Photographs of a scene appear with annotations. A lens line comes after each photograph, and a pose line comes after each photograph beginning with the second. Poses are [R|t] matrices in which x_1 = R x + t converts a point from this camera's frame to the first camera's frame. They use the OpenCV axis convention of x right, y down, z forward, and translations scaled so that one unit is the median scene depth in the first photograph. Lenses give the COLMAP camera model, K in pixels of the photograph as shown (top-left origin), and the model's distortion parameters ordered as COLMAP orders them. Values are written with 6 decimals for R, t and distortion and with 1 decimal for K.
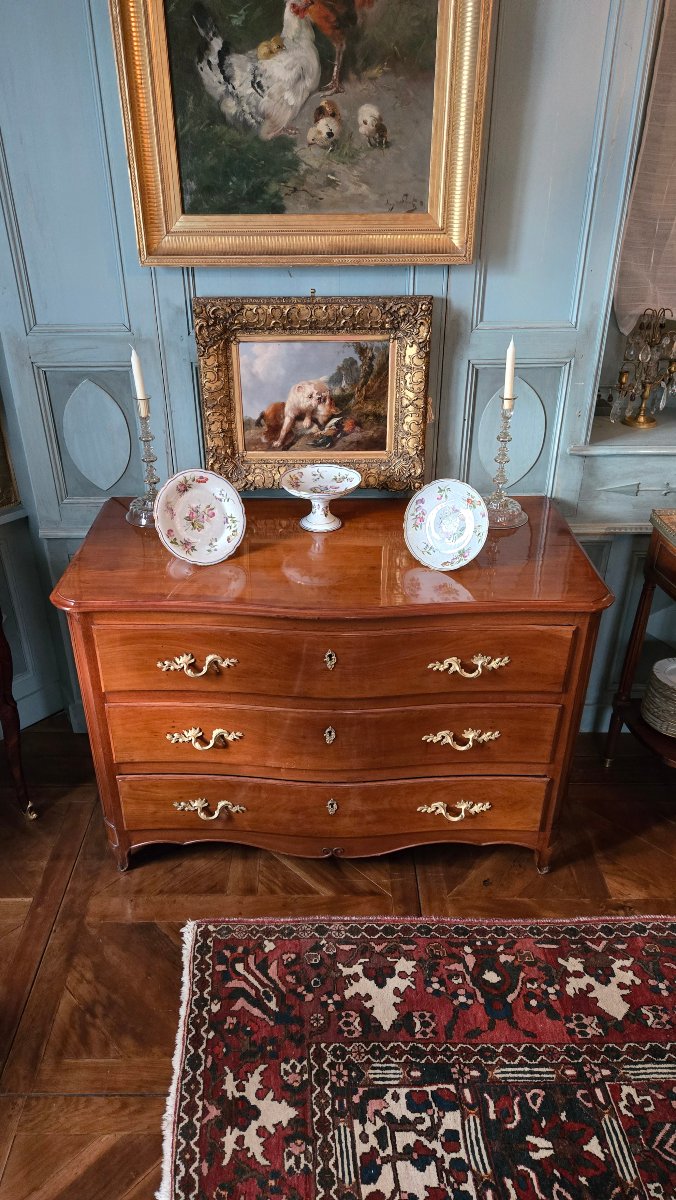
lens RADIAL K [[823.9, 0, 332.2], [0, 823.9, 603.2], [0, 0, 1]] dist [0.042132, -0.044064]
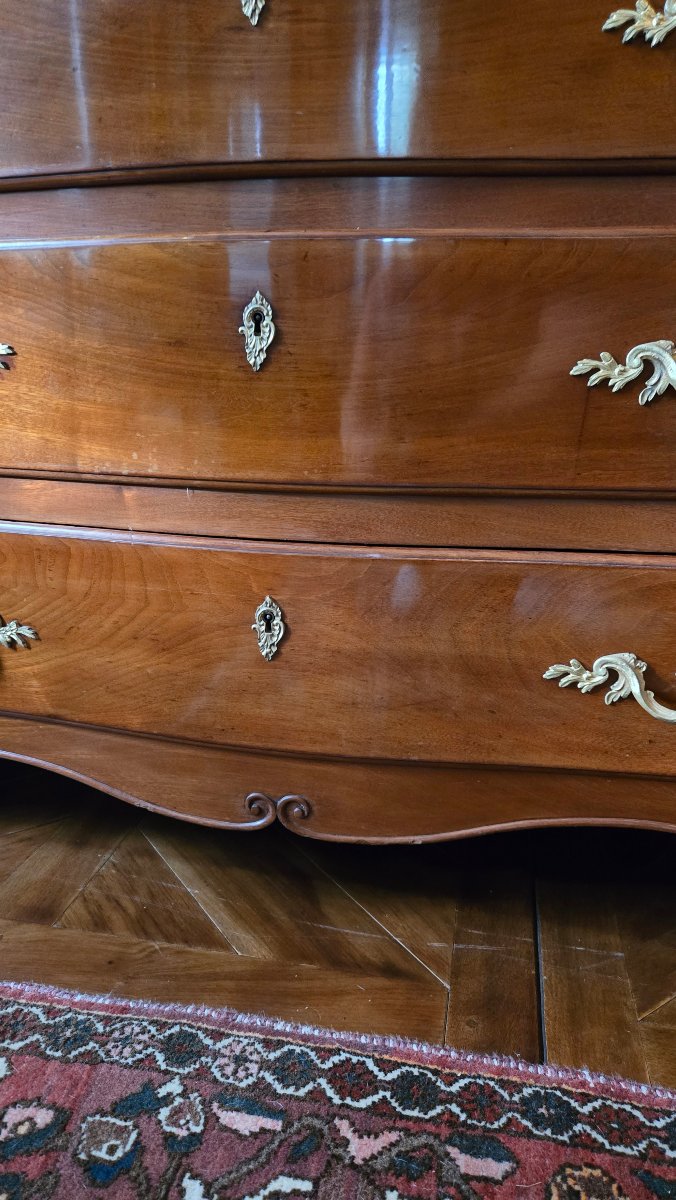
lens RADIAL K [[823.9, 0, 339.8], [0, 823.9, 615.7], [0, 0, 1]] dist [0.042132, -0.044064]
pose [[0.979635, 0.062899, -0.190682, 0.086765], [-0.106122, 0.968382, -0.225773, 0.309987], [0.170452, 0.241411, 0.955336, 0.699372]]
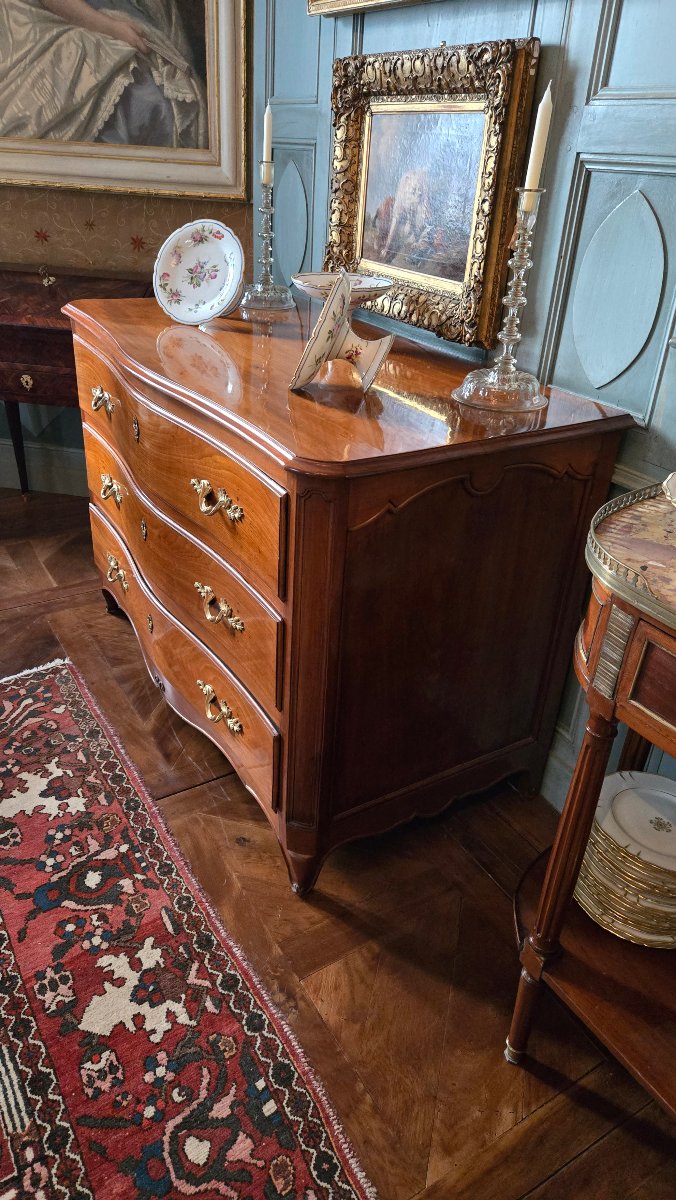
lens RADIAL K [[823.9, 0, 326.0], [0, 823.9, 601.6], [0, 0, 1]] dist [0.042132, -0.044064]
pose [[0.502477, 0.444363, -0.741659, 0.737213], [-0.465334, 0.861969, 0.201181, -0.037280], [0.728684, 0.244030, 0.639897, 0.566715]]
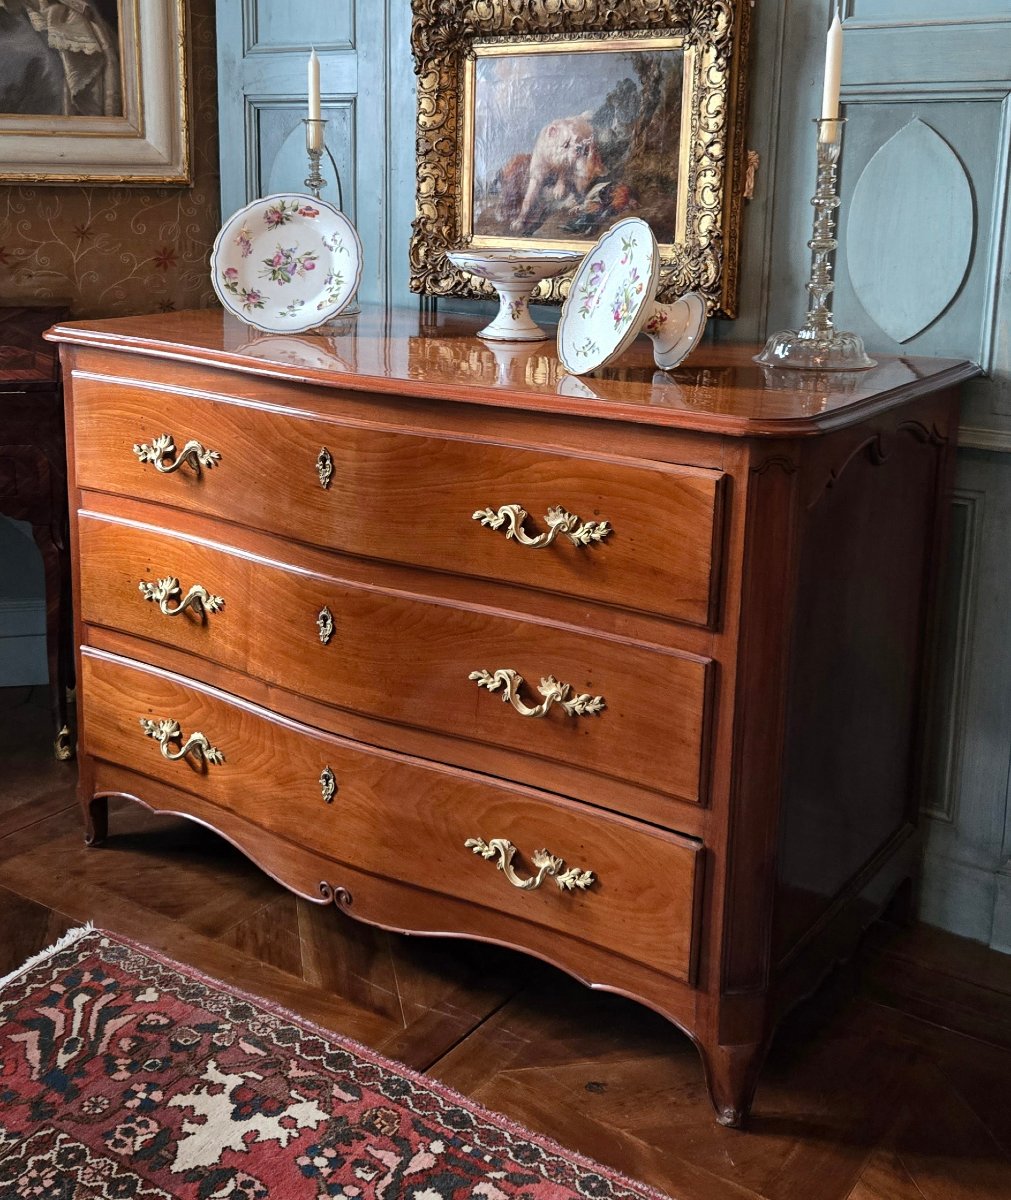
lens RADIAL K [[1480.7, 0, 479.9], [0, 1480.7, 455.1], [0, 0, 1]] dist [0.031839, 0.000000]
pose [[0.813075, 0.132379, -0.566908, 0.602792], [-0.300703, 0.929337, -0.214267, 0.223923], [0.498484, 0.344686, 0.795428, 0.201909]]
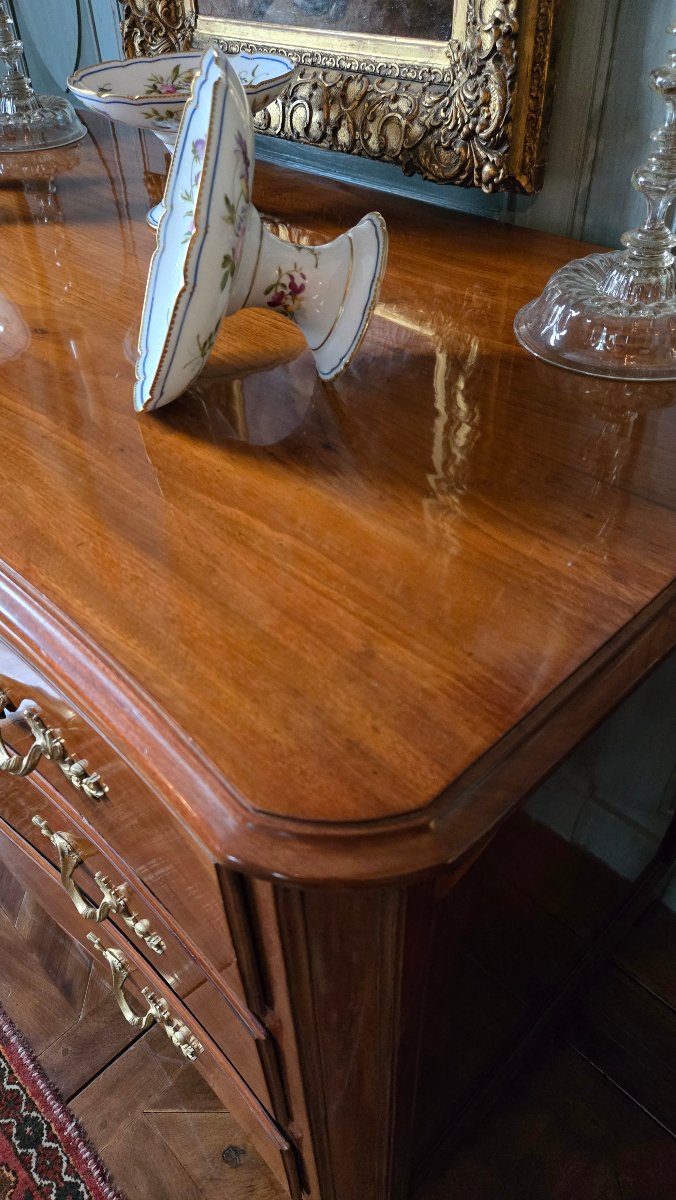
lens RADIAL K [[823.9, 0, 320.9], [0, 823.9, 610.7], [0, 0, 1]] dist [0.042132, -0.044064]
pose [[0.686422, 0.470906, -0.554141, 0.353581], [-0.321189, 0.879986, 0.349945, -0.093216], [0.652428, -0.062226, 0.755292, 0.772139]]
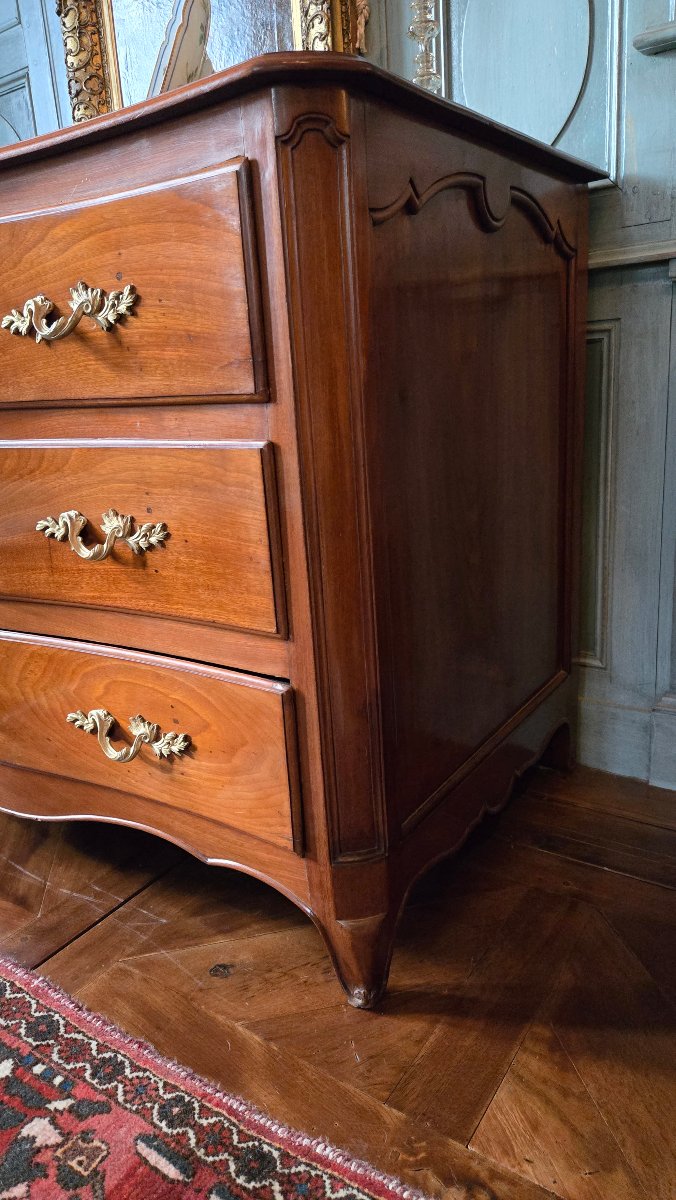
lens RADIAL K [[823.9, 0, 344.3], [0, 823.9, 602.1], [0, 0, 1]] dist [0.042132, -0.044064]
pose [[0.820606, 0.107027, -0.561383, 0.486588], [-0.224202, 0.963849, -0.143972, 0.222368], [0.525679, 0.244008, 0.814936, 0.701125]]
